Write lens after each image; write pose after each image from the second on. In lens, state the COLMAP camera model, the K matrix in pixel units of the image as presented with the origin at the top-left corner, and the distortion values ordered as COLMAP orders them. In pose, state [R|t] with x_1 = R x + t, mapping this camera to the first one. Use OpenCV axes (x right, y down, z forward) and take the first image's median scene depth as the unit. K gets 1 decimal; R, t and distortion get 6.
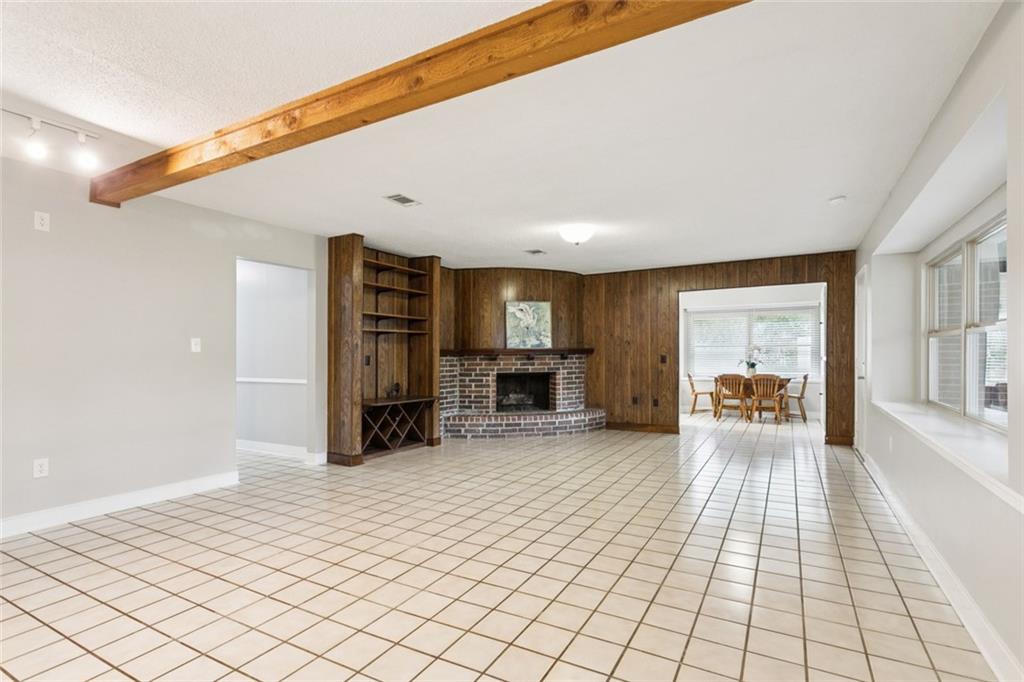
lens RADIAL K [[493.3, 0, 507.7], [0, 493.3, 344.0], [0, 0, 1]] dist [-0.002793, -0.000056]
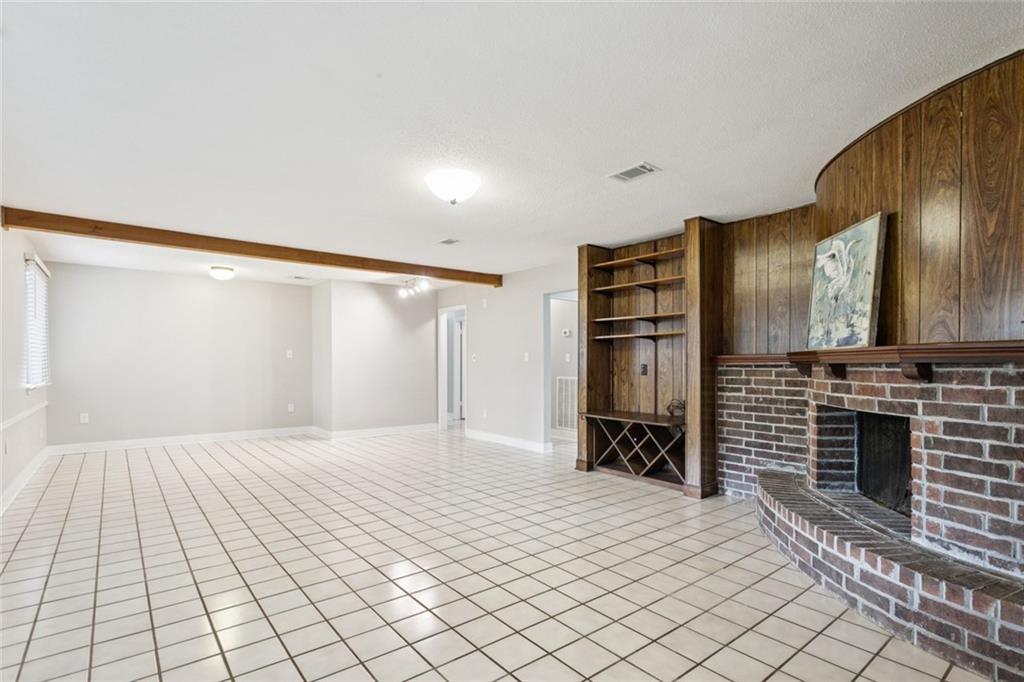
lens RADIAL K [[493.5, 0, 514.2], [0, 493.5, 361.3], [0, 0, 1]] dist [-0.000650, 0.000063]
pose [[-0.364345, -0.000185, -0.931264, 0.513574], [0.021196, 0.999739, -0.008491, 0.017001], [0.931023, -0.022833, -0.364247, 0.906786]]
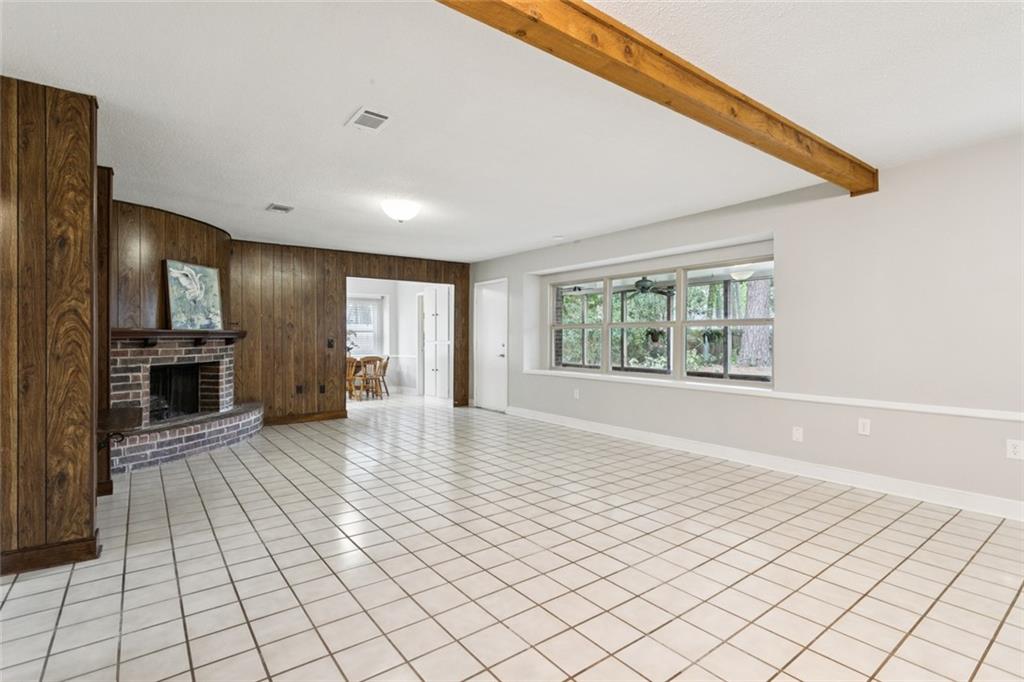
lens RADIAL K [[493.3, 0, 507.7], [0, 493.3, 344.0], [0, 0, 1]] dist [-0.002793, -0.000056]
pose [[0.399112, -0.005774, 0.916884, -0.439730], [-0.024499, 0.999556, 0.016959, 0.006342], [-0.916575, -0.029231, 0.398794, 0.295565]]
